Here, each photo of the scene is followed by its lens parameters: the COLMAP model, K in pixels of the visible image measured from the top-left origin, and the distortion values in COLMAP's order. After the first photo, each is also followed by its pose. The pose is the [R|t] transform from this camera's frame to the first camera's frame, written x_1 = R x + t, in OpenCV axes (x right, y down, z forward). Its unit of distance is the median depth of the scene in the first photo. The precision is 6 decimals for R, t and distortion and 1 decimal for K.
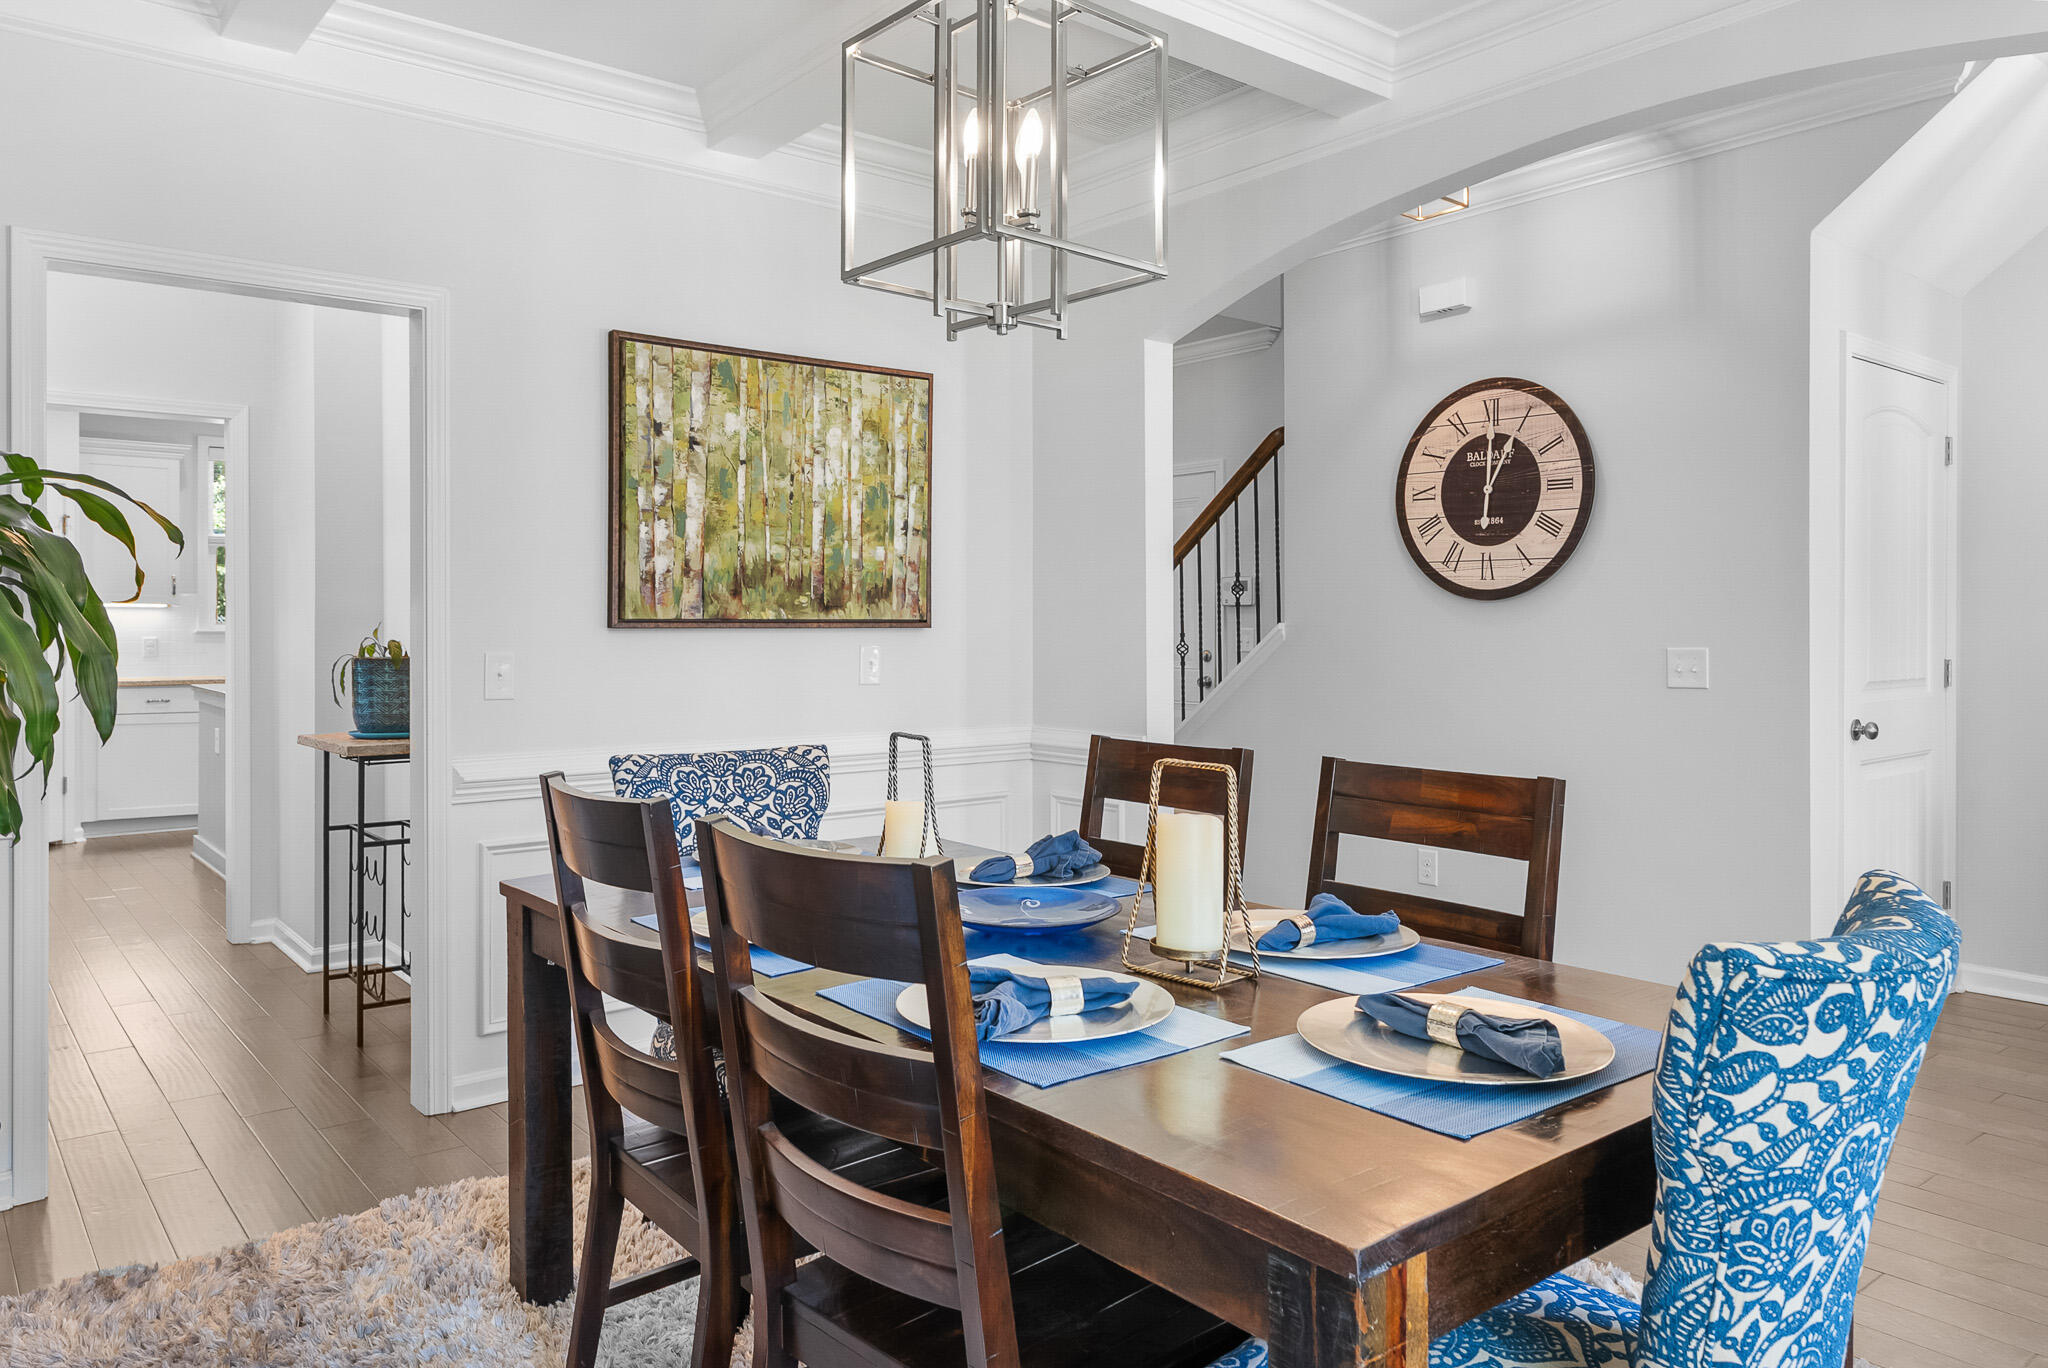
lens RADIAL K [[1376.6, 0, 1108.7], [0, 1376.6, 633.9], [0, 0, 1]] dist [0.010853, 0.003428]
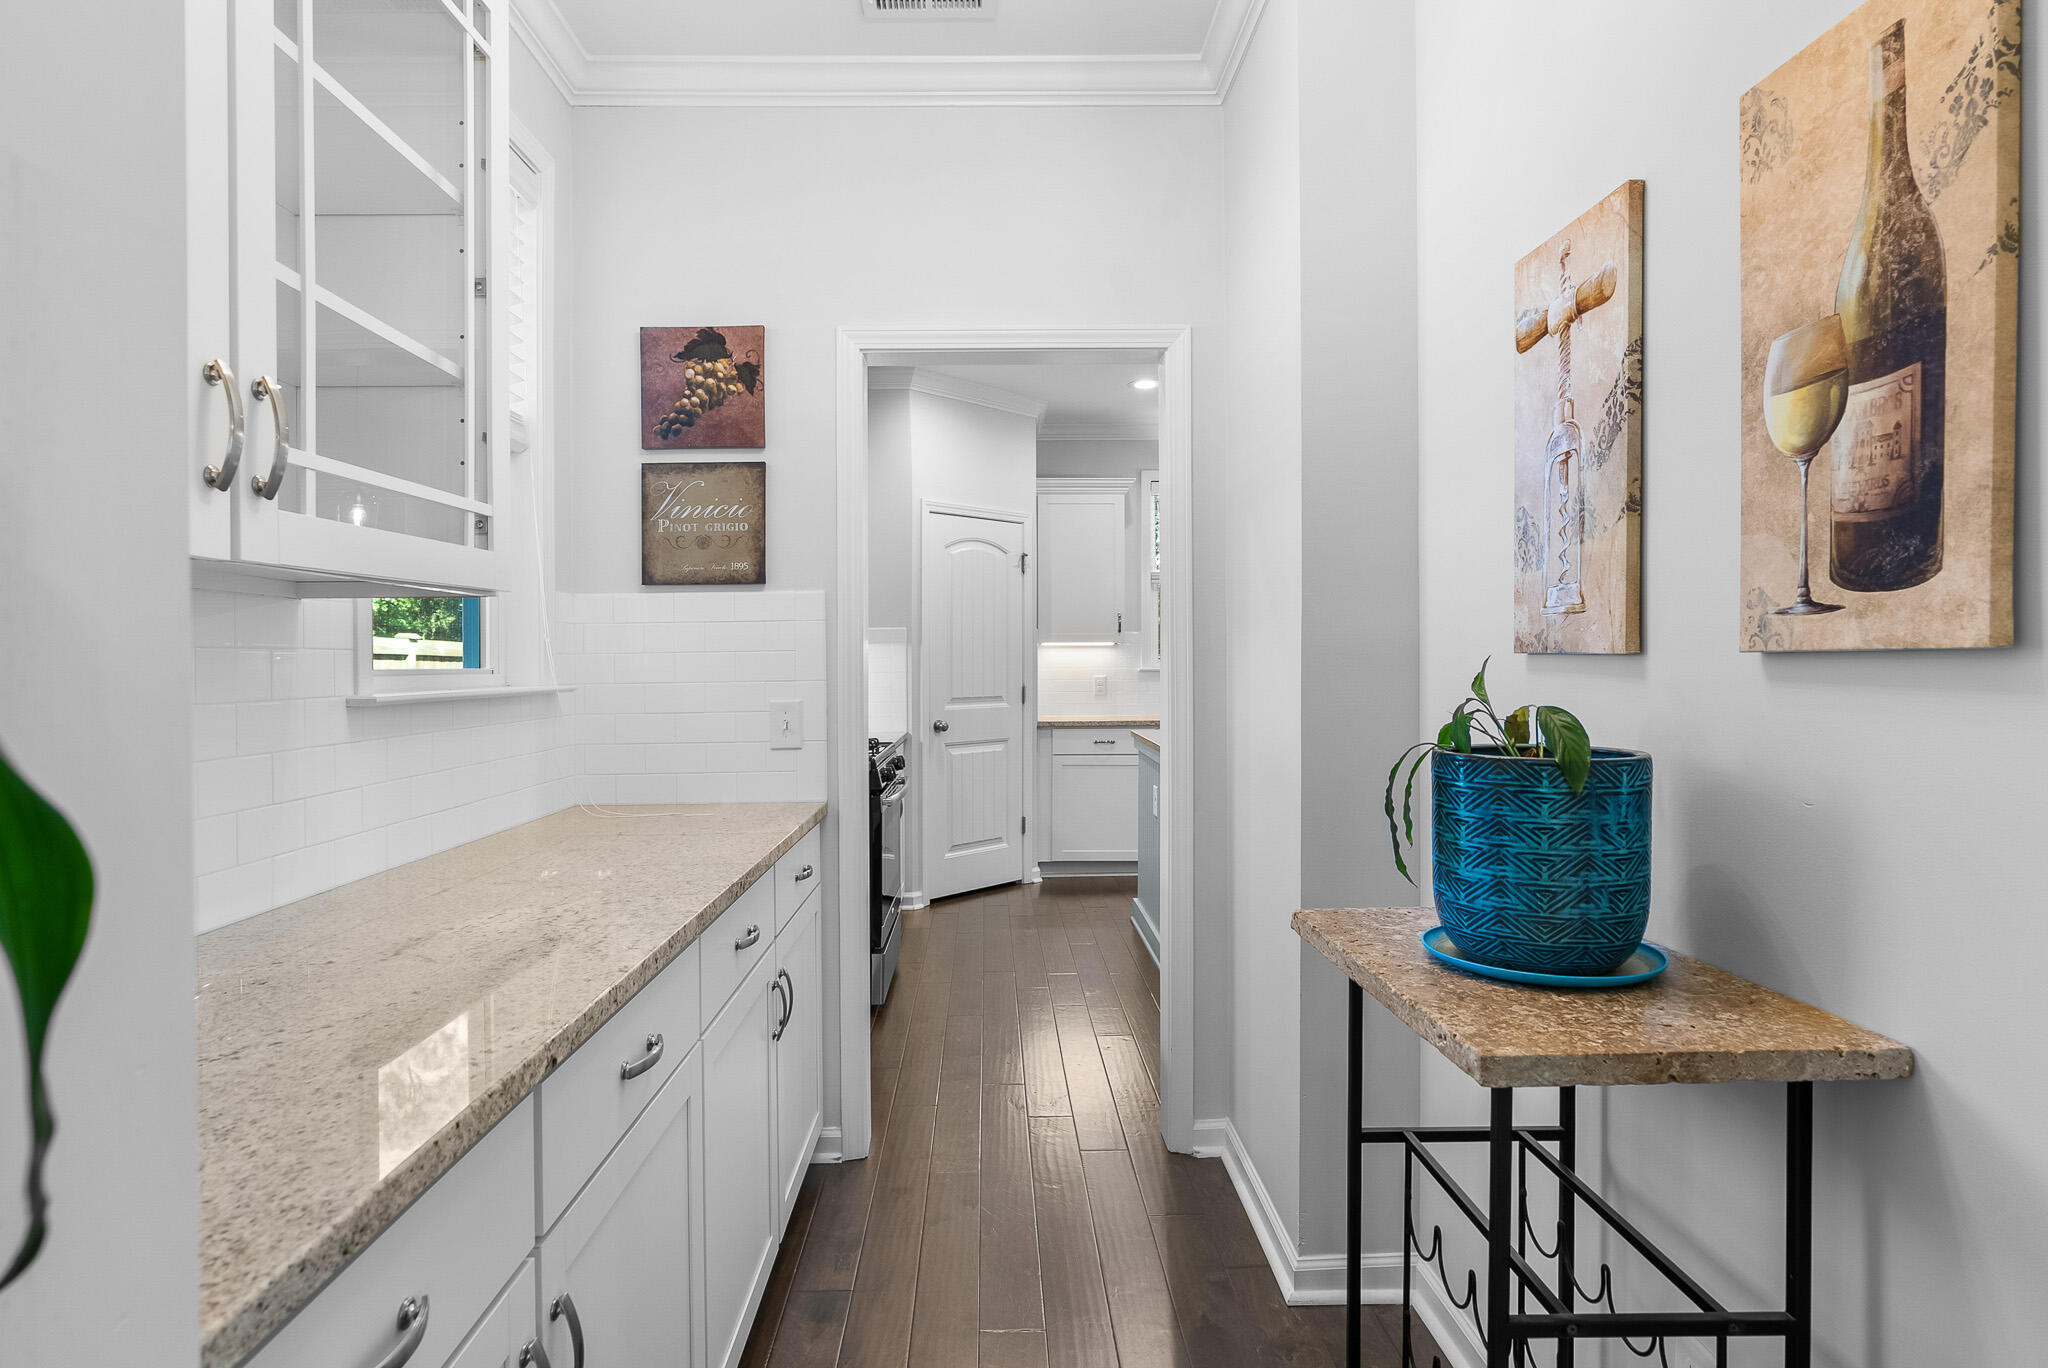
lens RADIAL K [[1067.4, 0, 1021.9], [0, 1067.4, 679.2], [0, 0, 1]] dist [-0.001452, -0.000468]
pose [[0.766141, 0.014746, -0.642503, -0.403577], [-0.009610, 0.999888, 0.011490, -0.005468], [0.642600, -0.002629, 0.766197, 0.628871]]
